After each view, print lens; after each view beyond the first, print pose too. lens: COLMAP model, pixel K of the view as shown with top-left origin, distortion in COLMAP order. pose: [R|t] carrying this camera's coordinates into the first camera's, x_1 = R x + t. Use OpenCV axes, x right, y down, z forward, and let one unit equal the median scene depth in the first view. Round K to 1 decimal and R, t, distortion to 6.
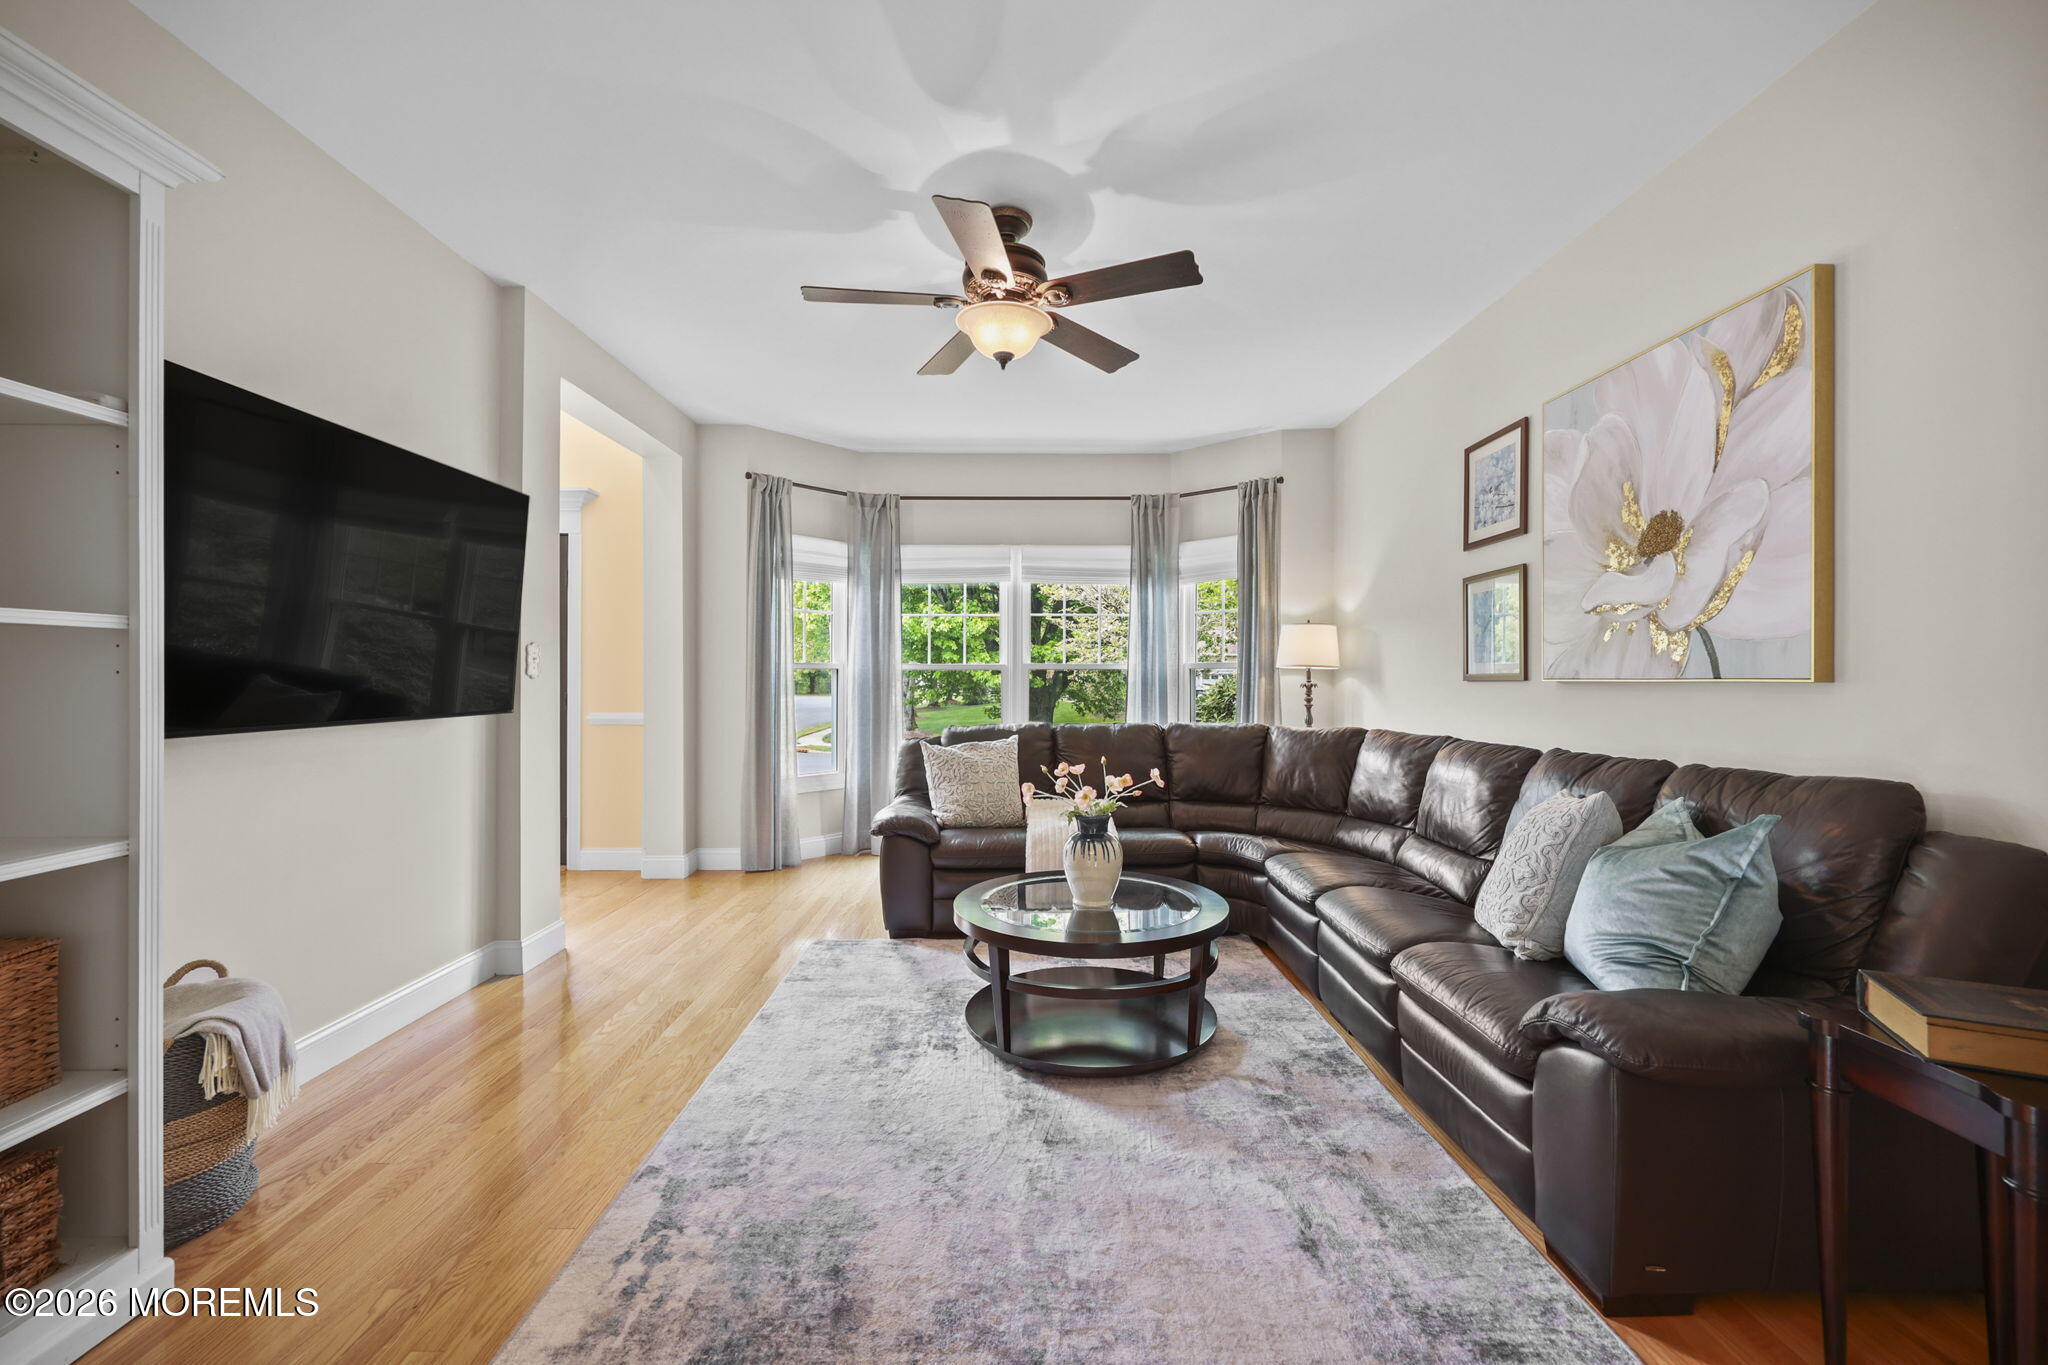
lens RADIAL K [[867.2, 0, 1029.0], [0, 867.2, 678.1], [0, 0, 1]] dist [-0.014044, 0.000883]
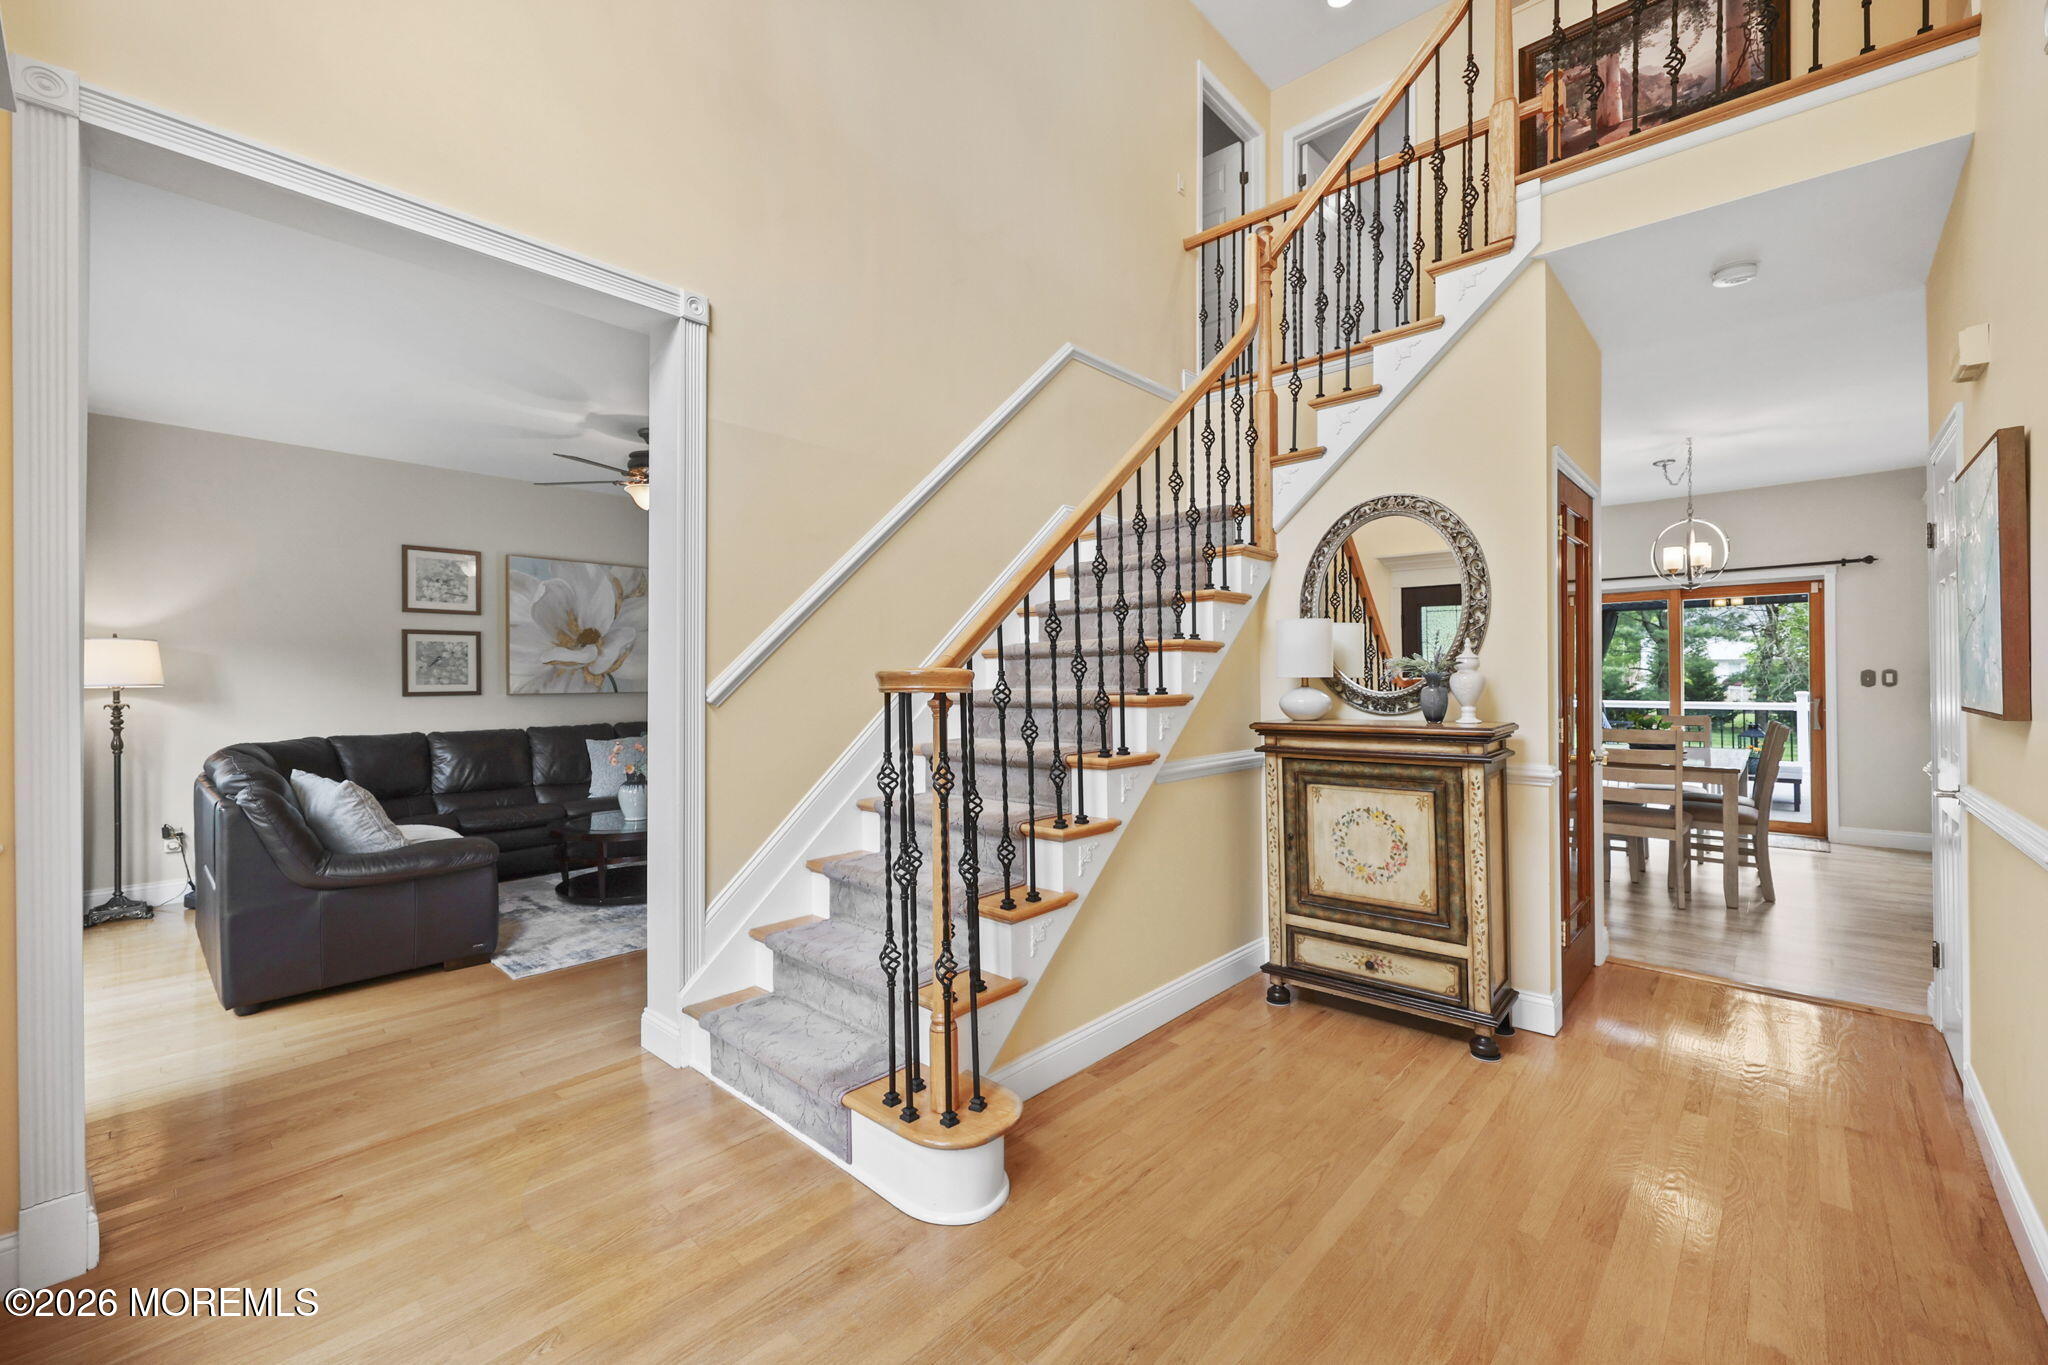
lens RADIAL K [[867.2, 0, 1035.9], [0, 867.2, 681.1], [0, 0, 1]] dist [-0.014044, 0.000883]
pose [[-0.752228, 0.003683, 0.658892, -2.028482], [0.004266, 0.999991, -0.000719, -0.028019], [-0.658889, 0.002270, -0.752237, 2.122898]]
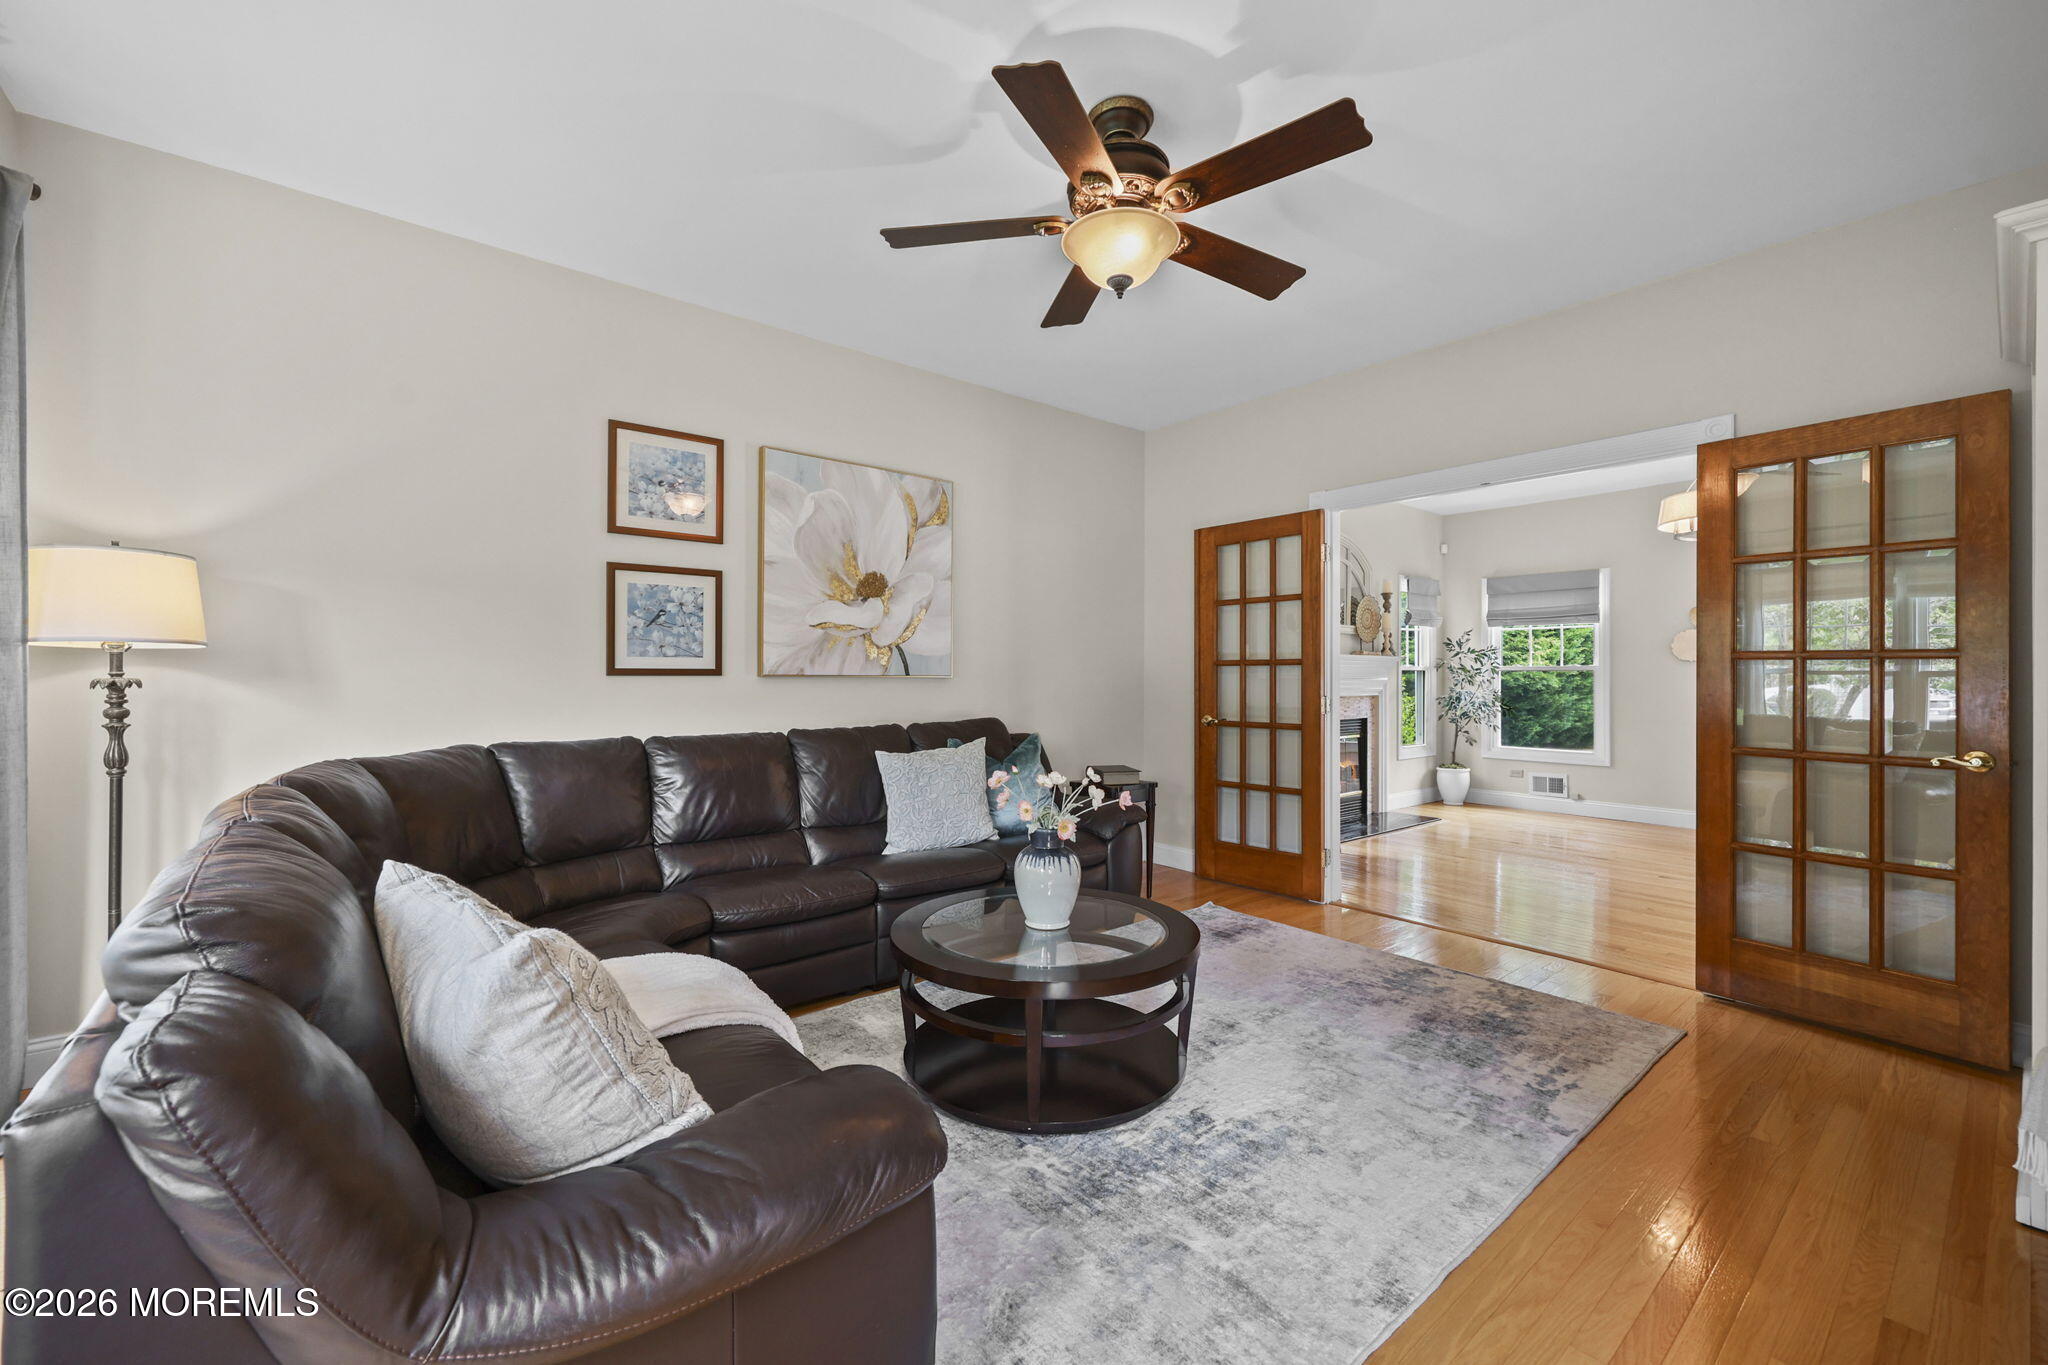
lens RADIAL K [[867.2, 0, 1012.8], [0, 867.2, 675.6], [0, 0, 1]] dist [-0.014044, 0.000883]
pose [[-0.641084, -0.002007, 0.767468, -0.698655], [-0.006772, 0.999972, -0.003042, 0.004495], [-0.767441, -0.007147, -0.641080, 1.890821]]
